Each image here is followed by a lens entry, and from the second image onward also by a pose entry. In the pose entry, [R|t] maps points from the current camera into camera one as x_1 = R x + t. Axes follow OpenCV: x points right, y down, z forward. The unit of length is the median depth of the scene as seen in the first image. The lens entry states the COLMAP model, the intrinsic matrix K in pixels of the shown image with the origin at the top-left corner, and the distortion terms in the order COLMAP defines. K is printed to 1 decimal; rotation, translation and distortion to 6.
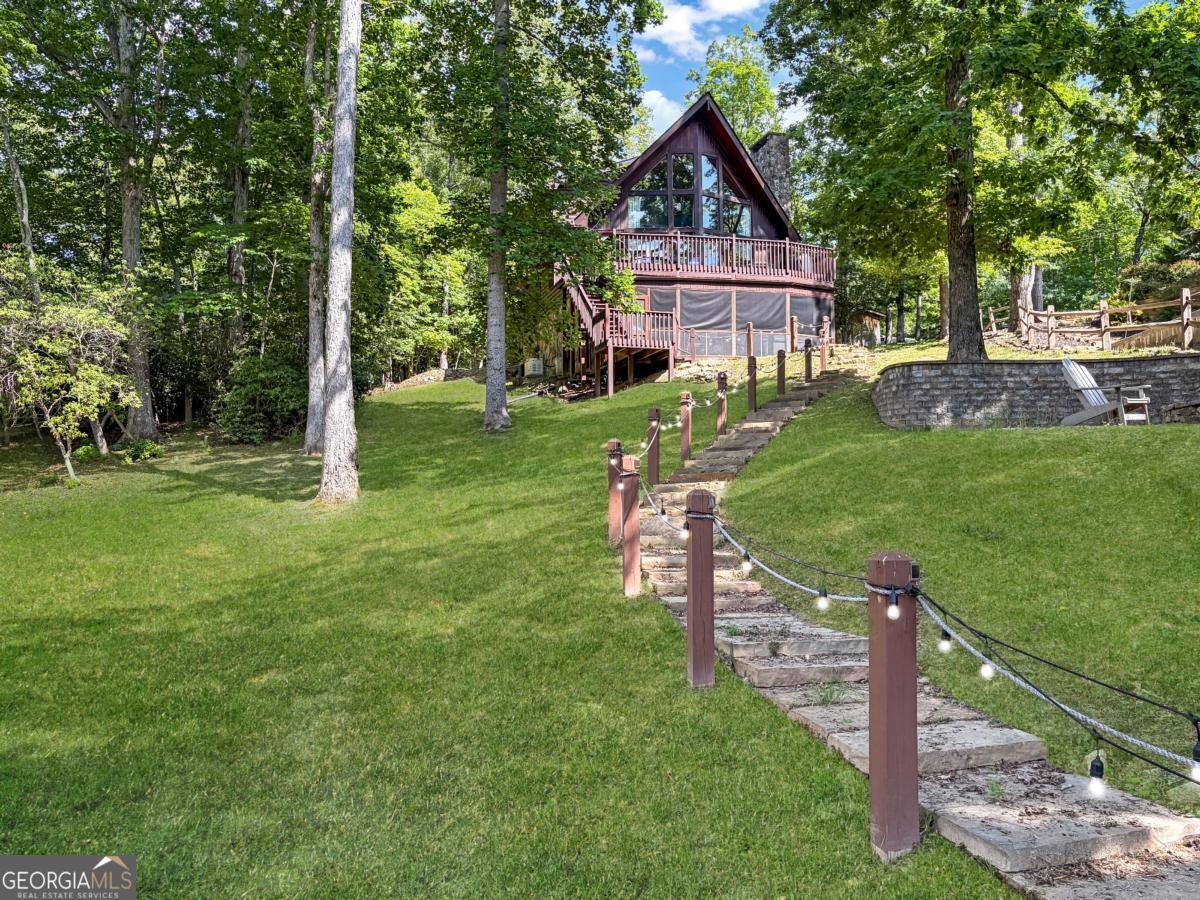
lens RADIAL K [[941.2, 0, 600.0], [0, 941.2, 450.0], [0, 0, 1]] dist [0.001625, -0.000934]
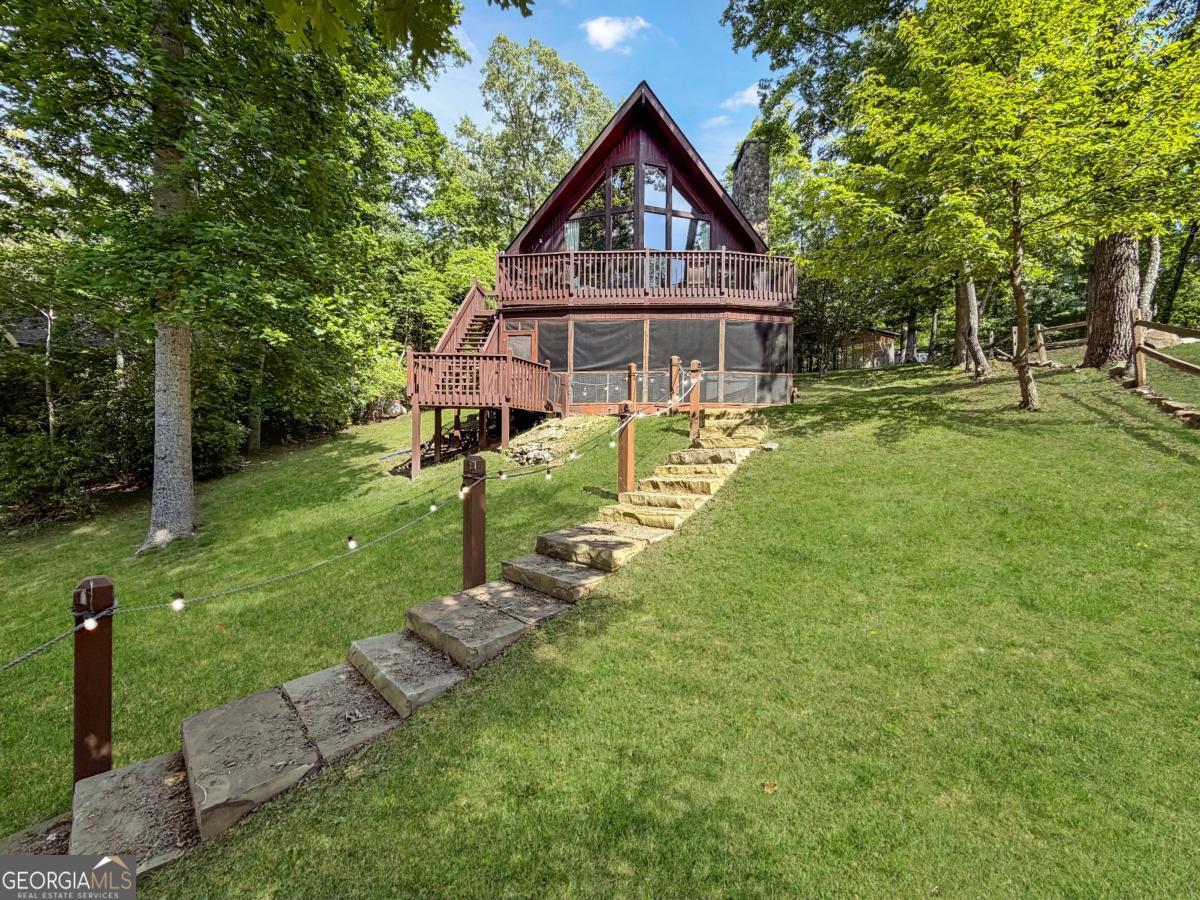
lens RADIAL K [[508.8, 0, 600.0], [0, 508.8, 450.0], [0, 0, 1]] dist [0.000335, 0.000113]
pose [[0.961020, 0.020347, -0.275730, 0.226358], [-0.000153, 0.997327, 0.073063, -0.089644], [0.276480, -0.070173, 0.958454, 0.565630]]
